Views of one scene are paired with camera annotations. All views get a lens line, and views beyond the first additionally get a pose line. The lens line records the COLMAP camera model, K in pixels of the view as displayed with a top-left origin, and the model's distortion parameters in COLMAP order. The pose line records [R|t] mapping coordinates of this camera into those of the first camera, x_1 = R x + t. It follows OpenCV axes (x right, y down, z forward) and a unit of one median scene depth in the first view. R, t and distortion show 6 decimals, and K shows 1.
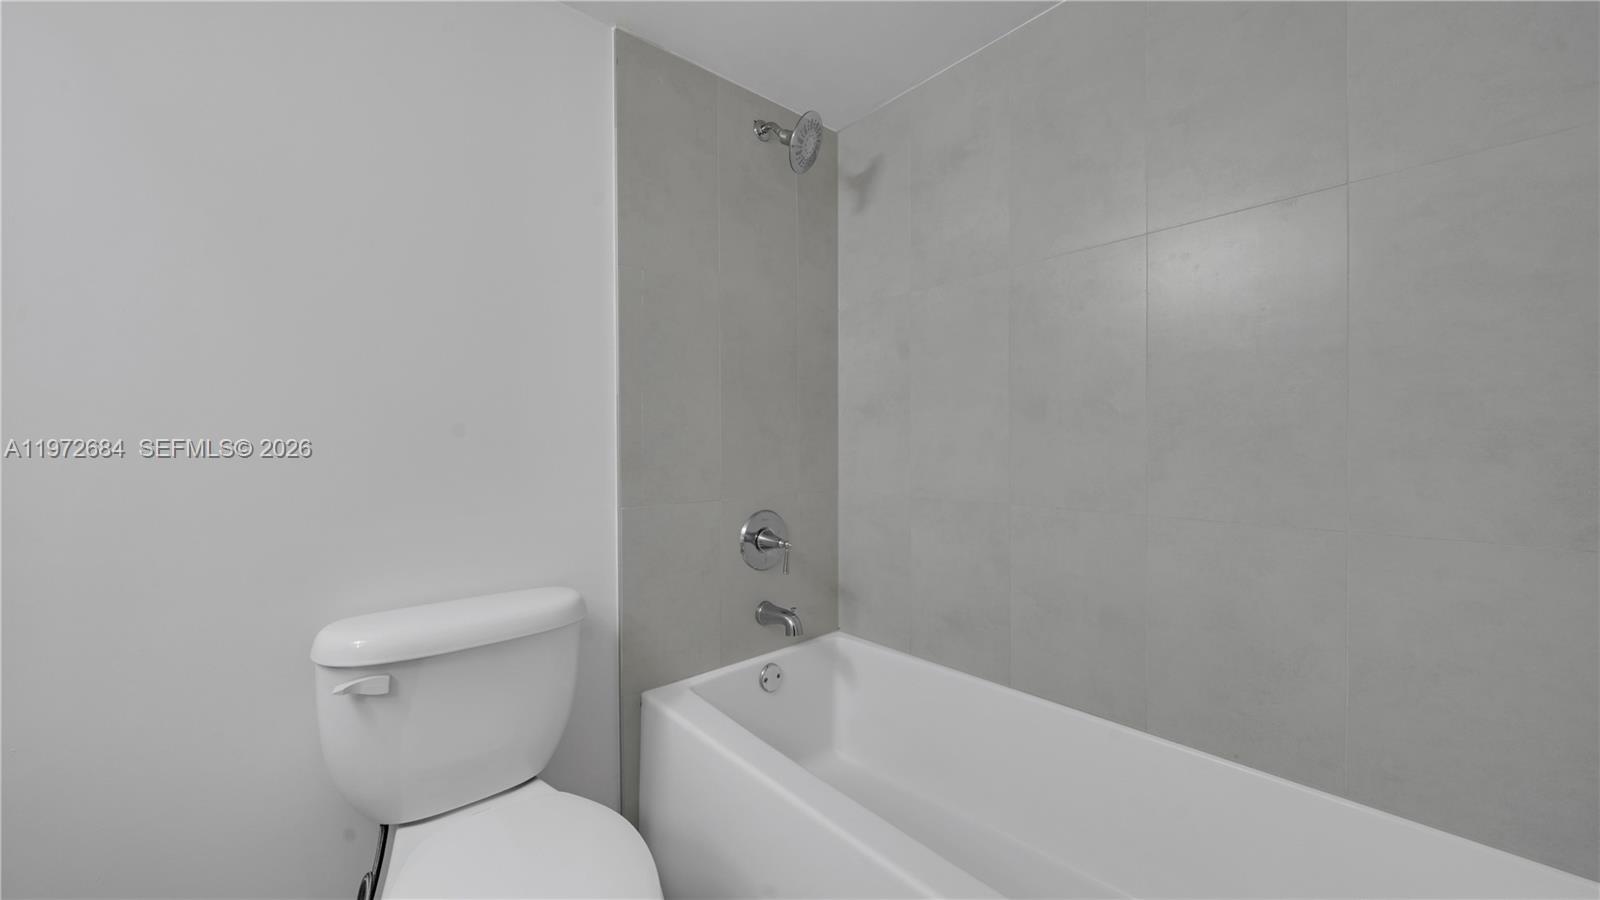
lens RADIAL K [[563.3, 0, 768.9], [0, 563.3, 446.8], [0, 0, 1]] dist [0.000816, -0.000036]
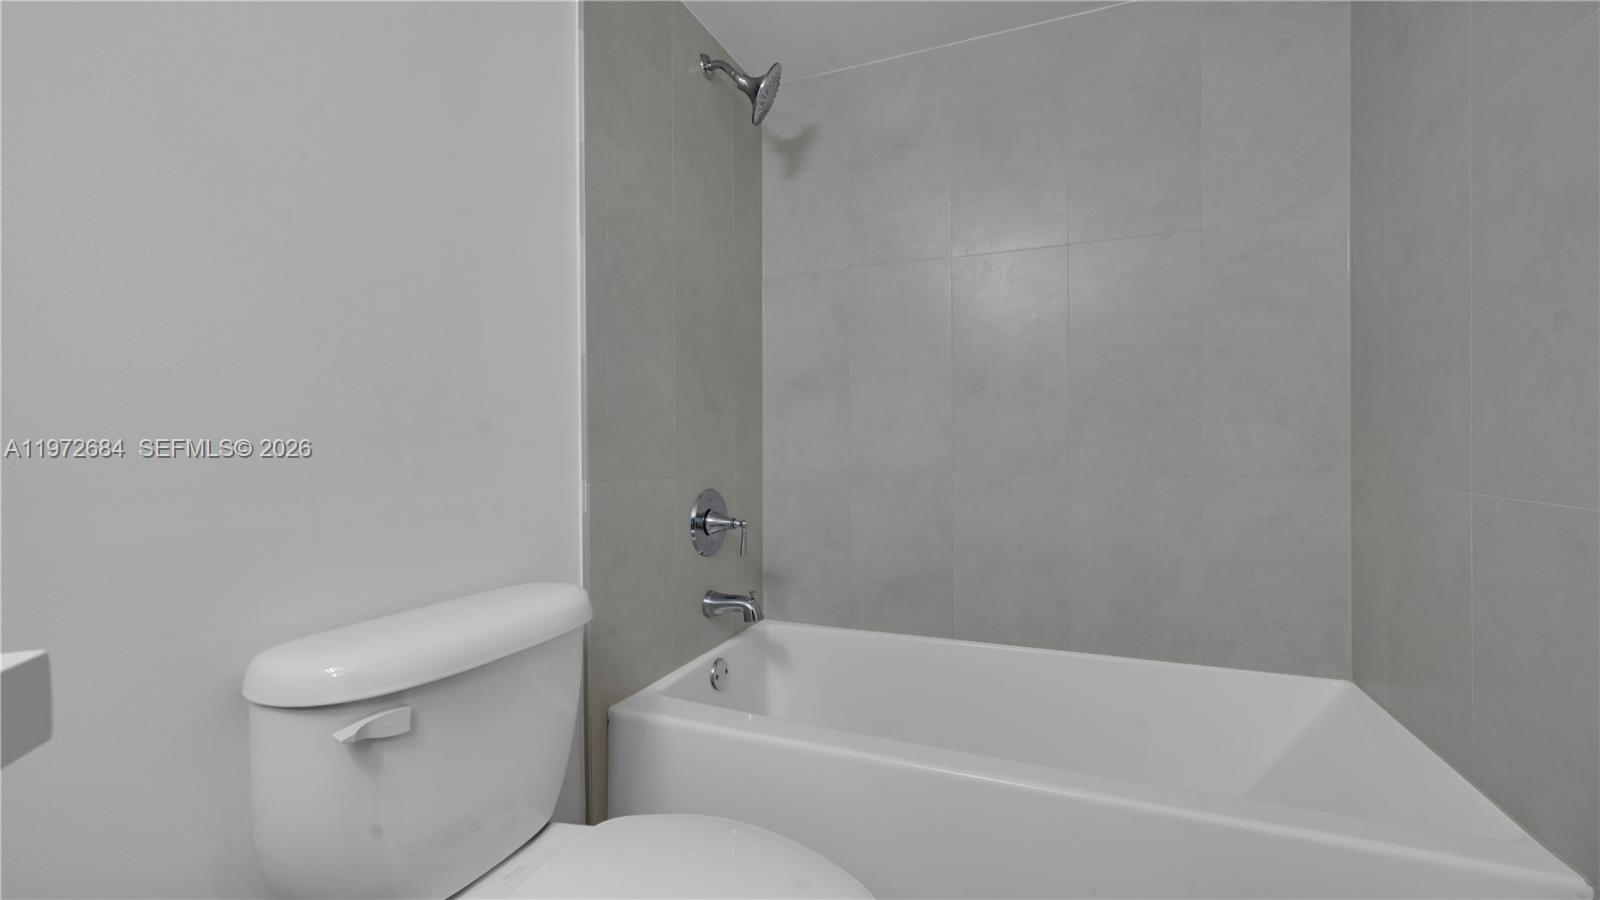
lens RADIAL K [[638.8, 0, 801.9], [0, 638.8, 444.4], [0, 0, 1]] dist [0.000790, -0.000236]
pose [[0.882684, 0.003048, 0.469958, -0.368710], [-0.000056, 0.999980, -0.006379, 0.049044], [-0.469968, 0.005604, 0.882666, 0.033828]]
